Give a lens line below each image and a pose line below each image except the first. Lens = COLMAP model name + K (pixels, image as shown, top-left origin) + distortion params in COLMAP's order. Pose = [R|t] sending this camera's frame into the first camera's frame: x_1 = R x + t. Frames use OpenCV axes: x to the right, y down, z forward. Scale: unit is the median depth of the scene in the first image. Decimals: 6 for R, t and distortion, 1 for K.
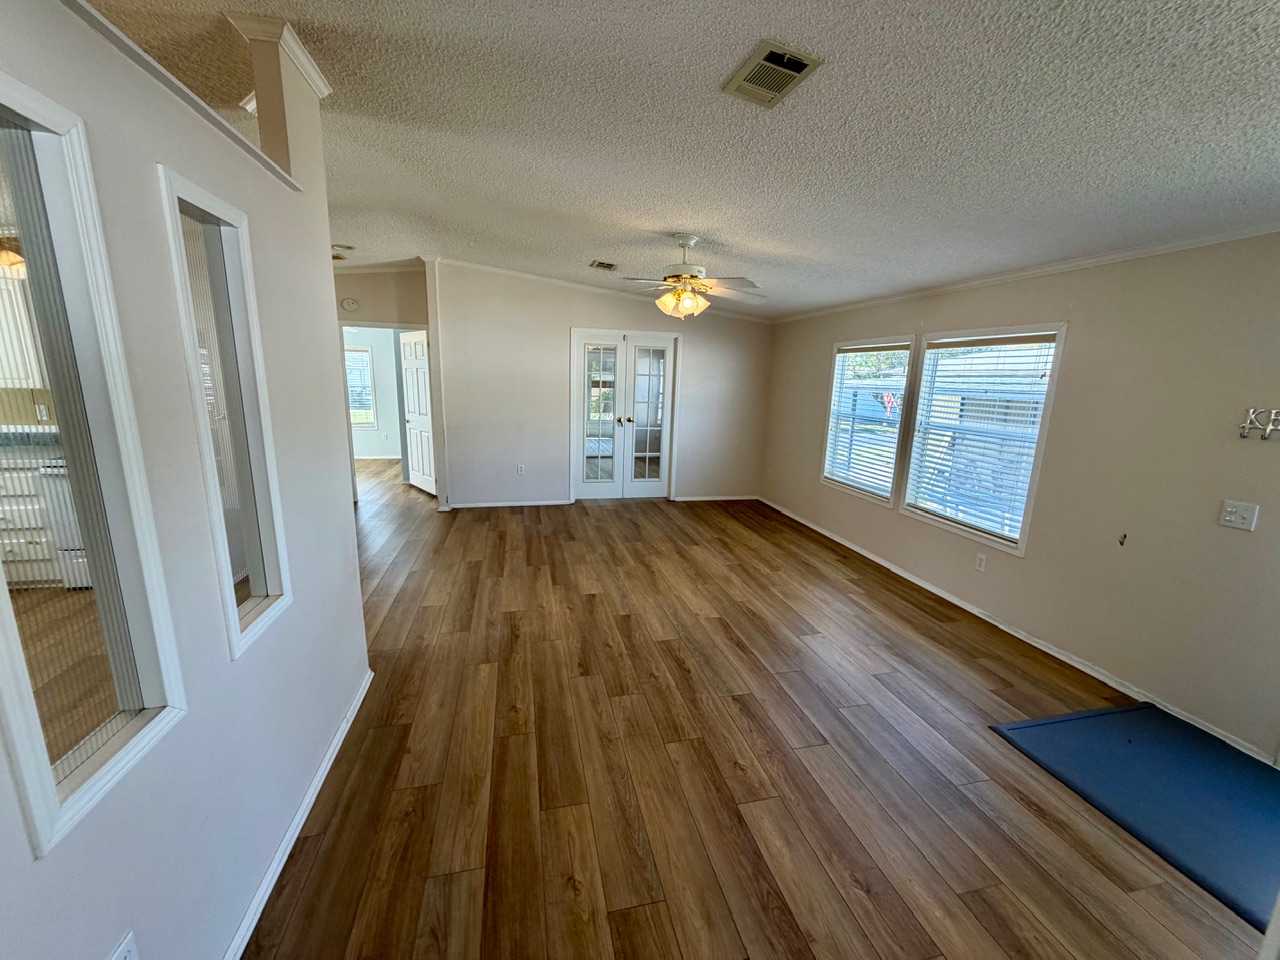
lens RADIAL K [[509.2, 0, 636.9], [0, 509.2, 477.9], [0, 0, 1]] dist [-0.000854, -0.000271]
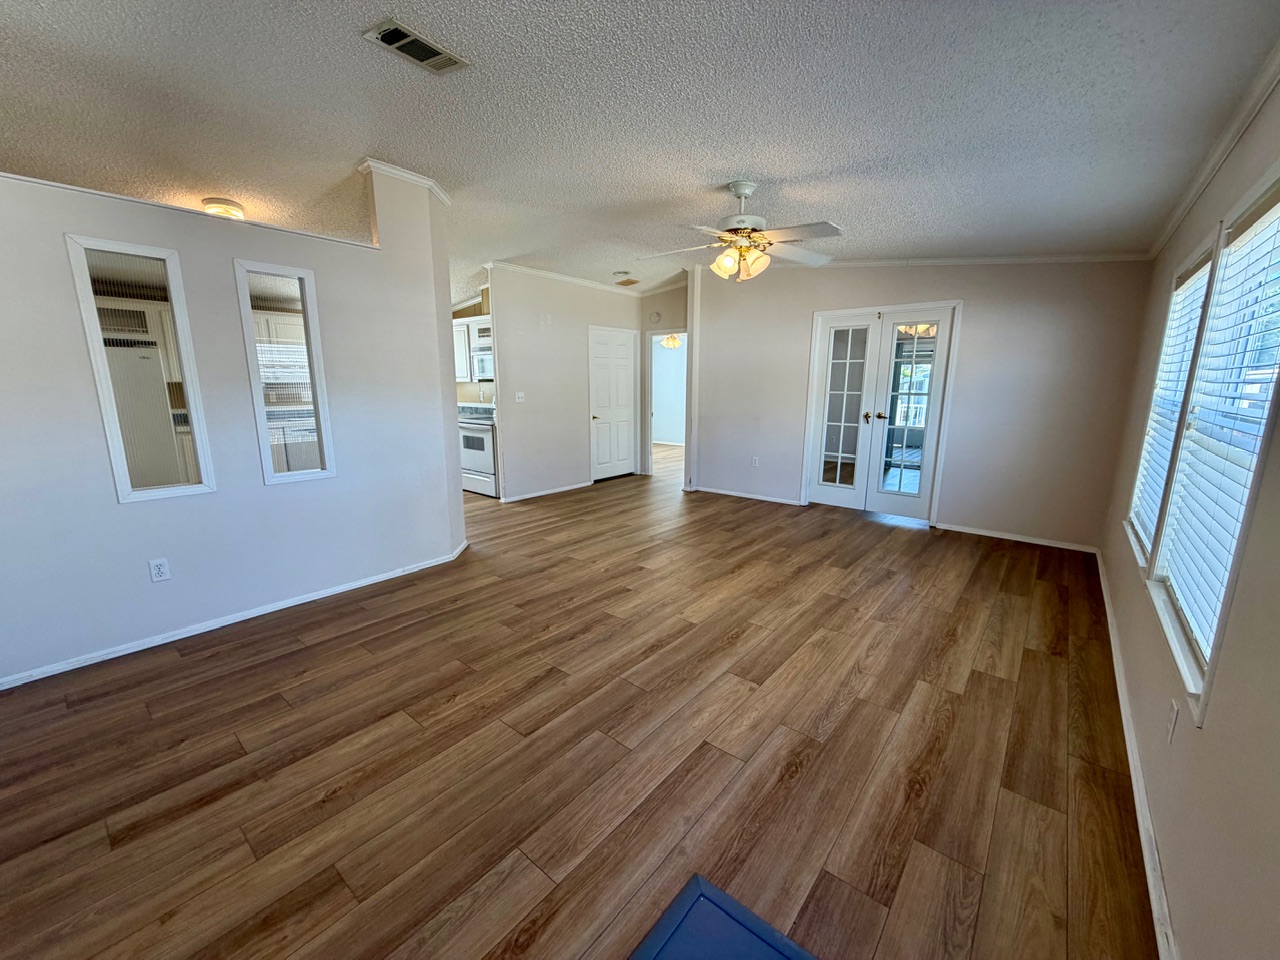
lens RADIAL K [[509.2, 0, 643.0], [0, 509.2, 478.0], [0, 0, 1]] dist [-0.000854, -0.000271]
pose [[0.608890, 0.119251, -0.784239, 0.696106], [-0.140781, 0.989187, 0.041112, 0.007629], [0.780662, 0.085374, 0.619095, 0.351604]]
